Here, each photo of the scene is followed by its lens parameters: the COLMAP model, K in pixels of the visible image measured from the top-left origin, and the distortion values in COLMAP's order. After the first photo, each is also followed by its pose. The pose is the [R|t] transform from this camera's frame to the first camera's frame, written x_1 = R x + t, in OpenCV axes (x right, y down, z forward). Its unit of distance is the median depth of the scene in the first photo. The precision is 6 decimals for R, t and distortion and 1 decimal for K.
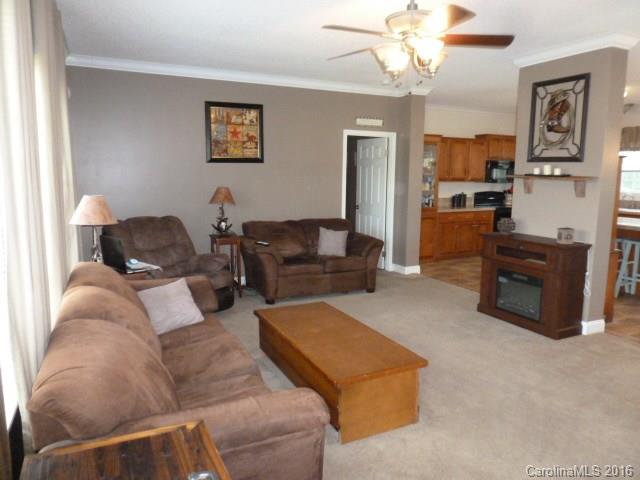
lens RADIAL K [[465.3, 0, 320.0], [0, 465.3, 240.0], [0, 0, 1]] dist [-0.035507, 0.005174]
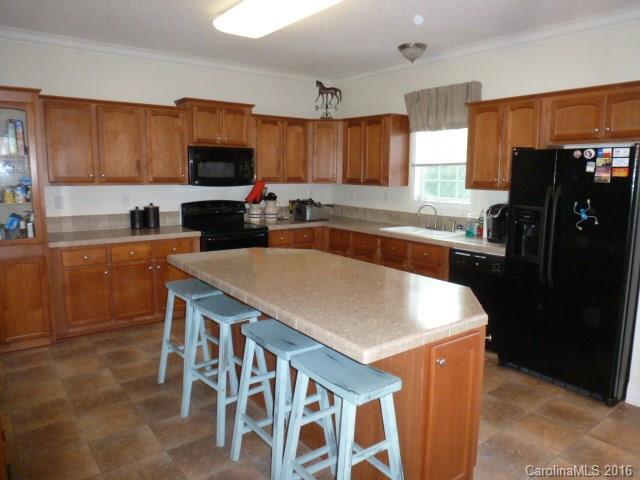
lens RADIAL K [[465.3, 0, 320.0], [0, 465.3, 240.0], [0, 0, 1]] dist [-0.035507, 0.005174]
pose [[0.978853, -0.027000, 0.202775, 0.394053], [0.027090, 0.999630, 0.002335, -0.056103], [-0.202764, 0.003208, 0.979222, 0.424698]]
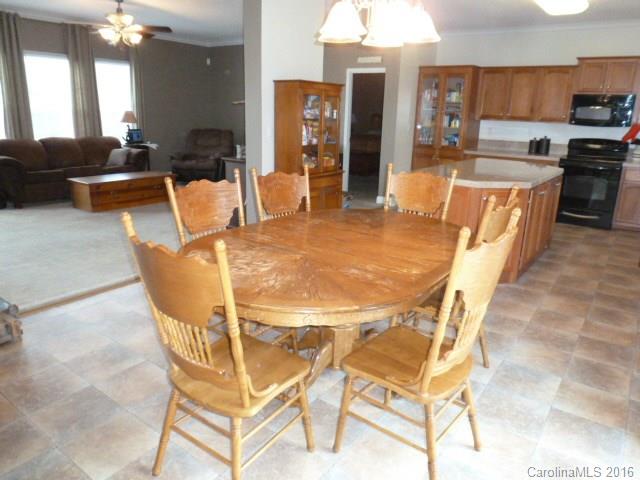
lens RADIAL K [[465.3, 0, 320.0], [0, 465.3, 240.0], [0, 0, 1]] dist [-0.035507, 0.005174]
pose [[0.453969, 0.242791, -0.857301, 0.855703], [-0.155624, 0.968975, 0.192010, -0.023333], [0.877321, 0.046250, 0.477669, 0.300242]]
